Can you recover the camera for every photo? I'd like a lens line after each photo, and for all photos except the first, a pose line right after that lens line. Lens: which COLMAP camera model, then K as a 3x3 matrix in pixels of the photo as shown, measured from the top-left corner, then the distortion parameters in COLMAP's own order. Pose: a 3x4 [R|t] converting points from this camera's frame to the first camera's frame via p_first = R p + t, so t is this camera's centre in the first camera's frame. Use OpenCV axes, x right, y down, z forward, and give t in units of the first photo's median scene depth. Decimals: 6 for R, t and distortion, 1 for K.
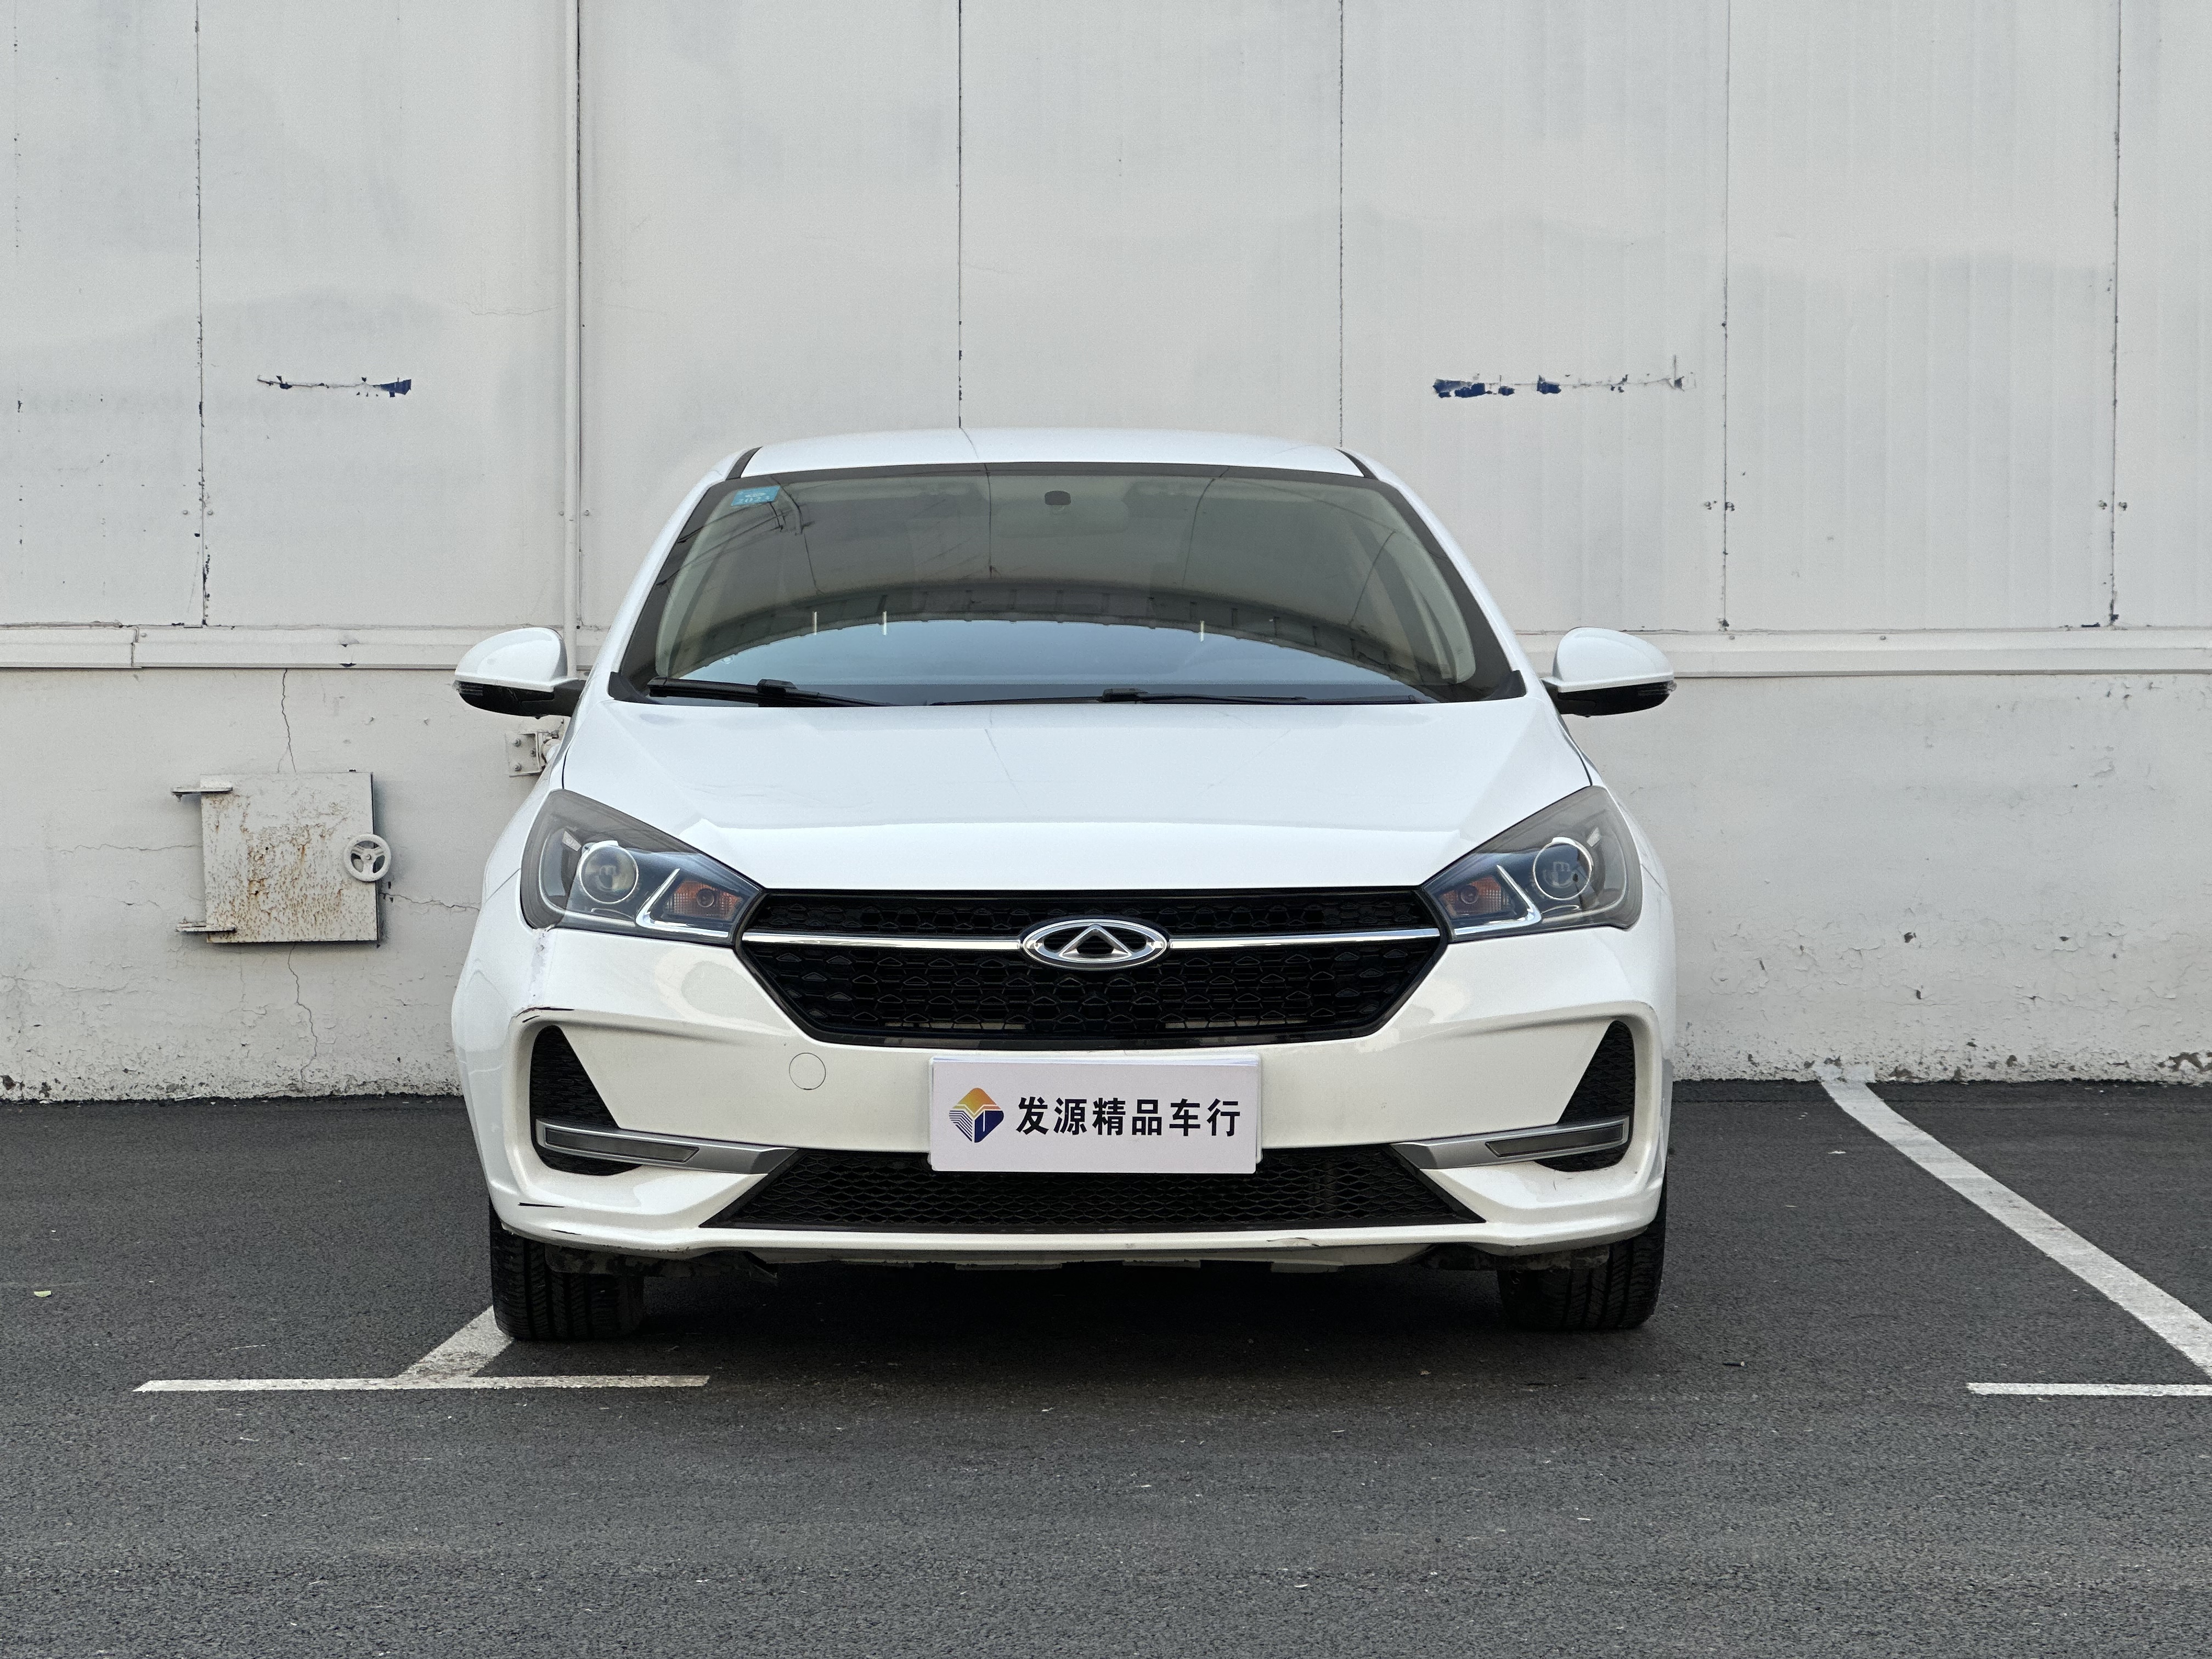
lens RADIAL K [[5004.8, 0, 1093.9], [0, 5004.8, 727.6], [0, 0, 1]] dist [-0.177773, 7.072368]
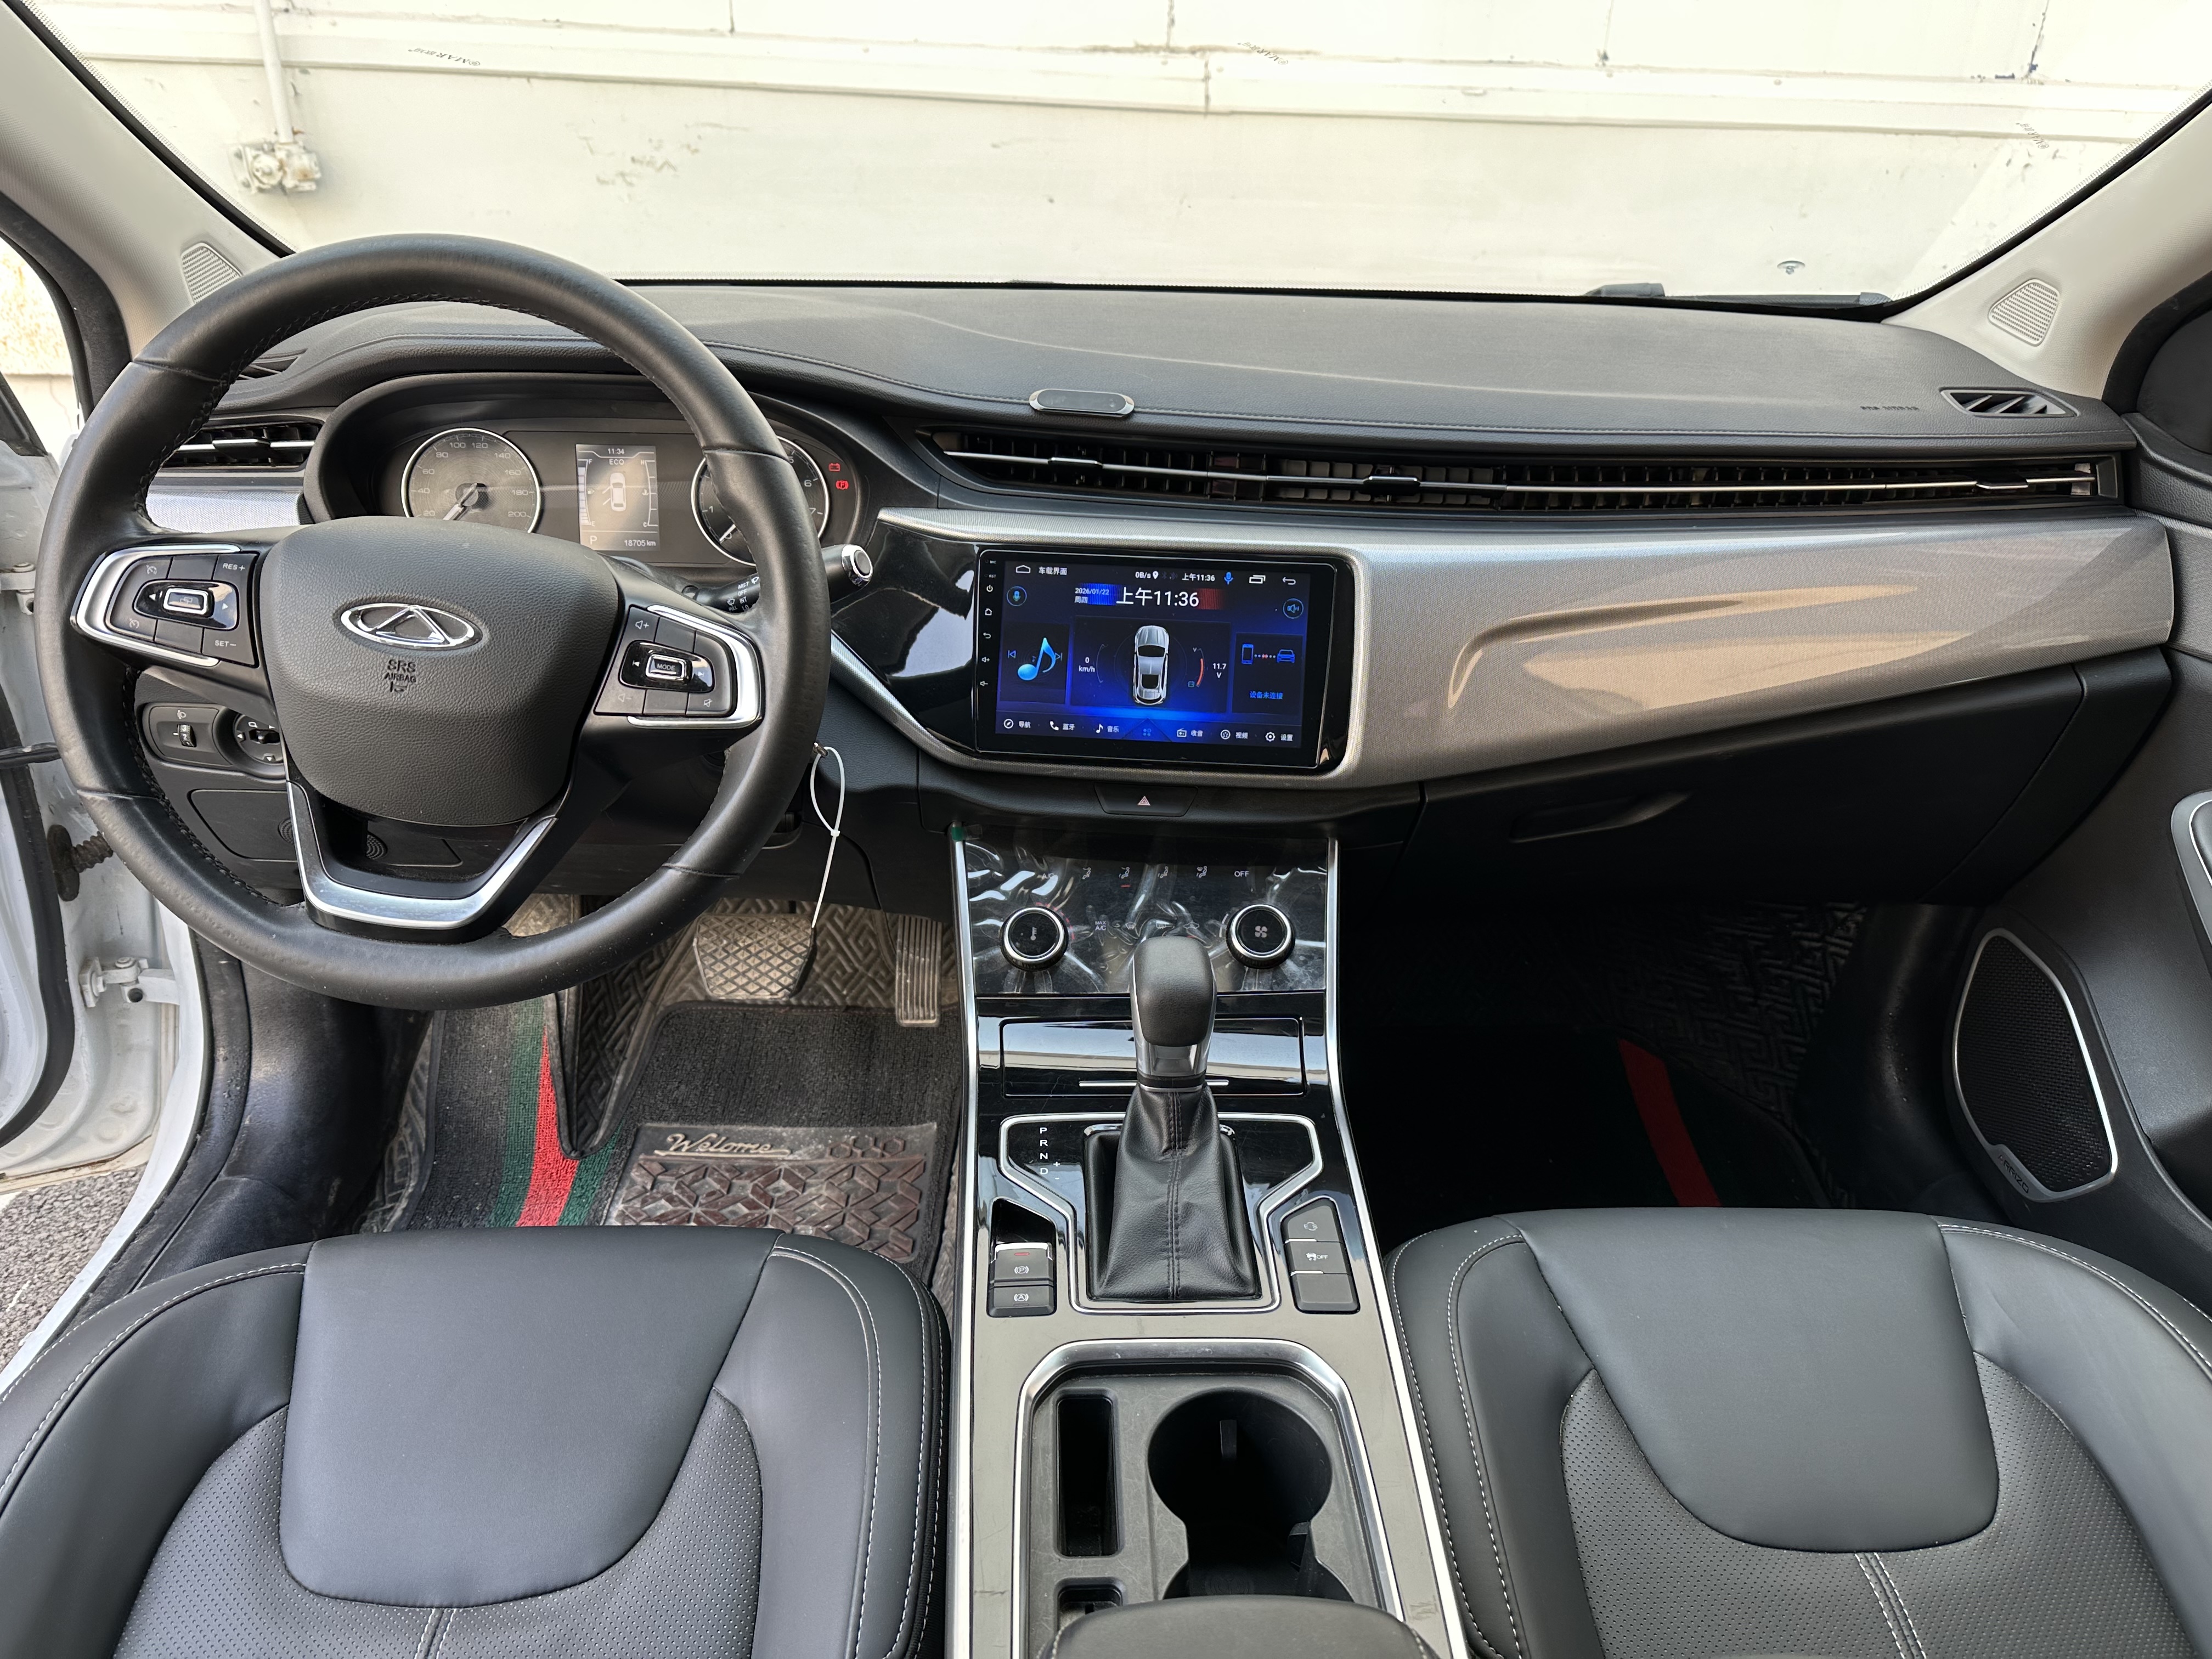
lens RADIAL K [[1583.5, 0, 1156.8], [0, 1583.5, 877.1], [0, 0, 1]] dist [0.056955, -0.071775]
pose [[0.997799, 0.003454, 0.066219, 0.052032], [-0.033790, 0.885739, 0.462952, -0.035718], [-0.057054, -0.464171, 0.883906, 1.190584]]
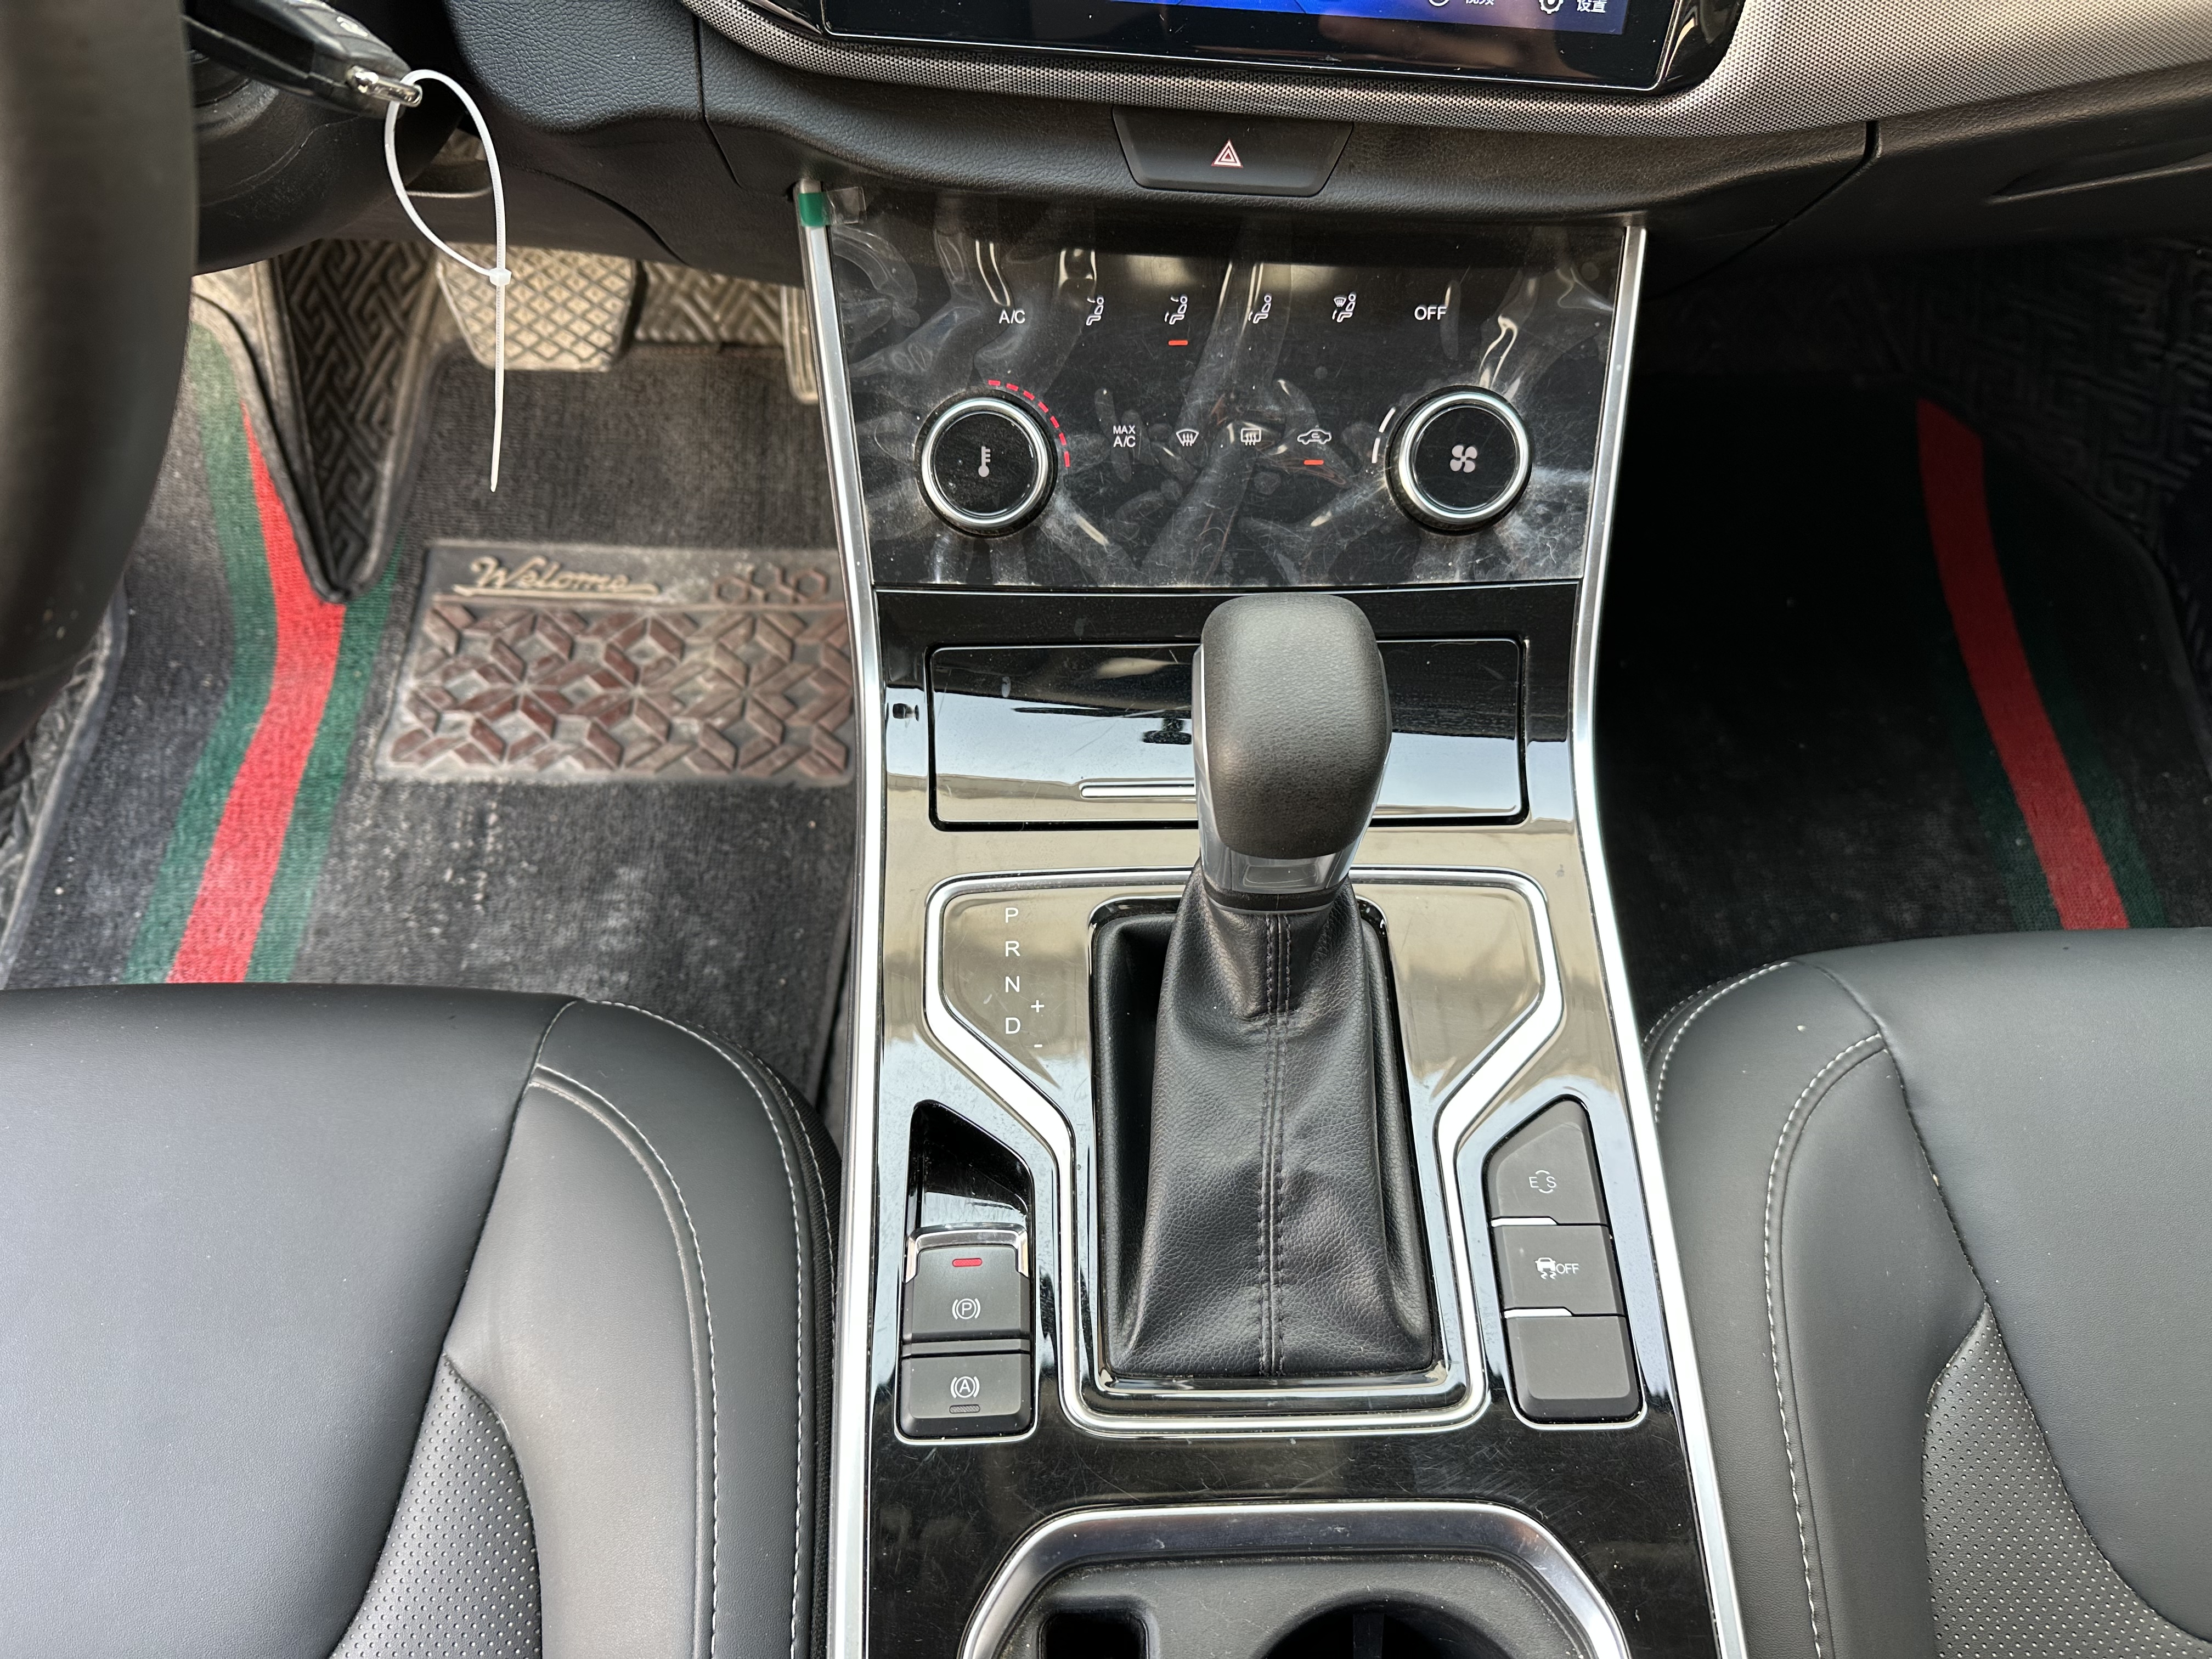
lens RADIAL K [[1553.9, 0, 1106.0], [0, 1553.9, 829.5], [0, 0, 1]] dist [0.061538, -0.130023]
pose [[0.999675, -0.009370, 0.023689, 0.053910], [-0.015419, 0.517668, 0.855442, -0.014323], [-0.020279, -0.855530, 0.517356, 1.265614]]
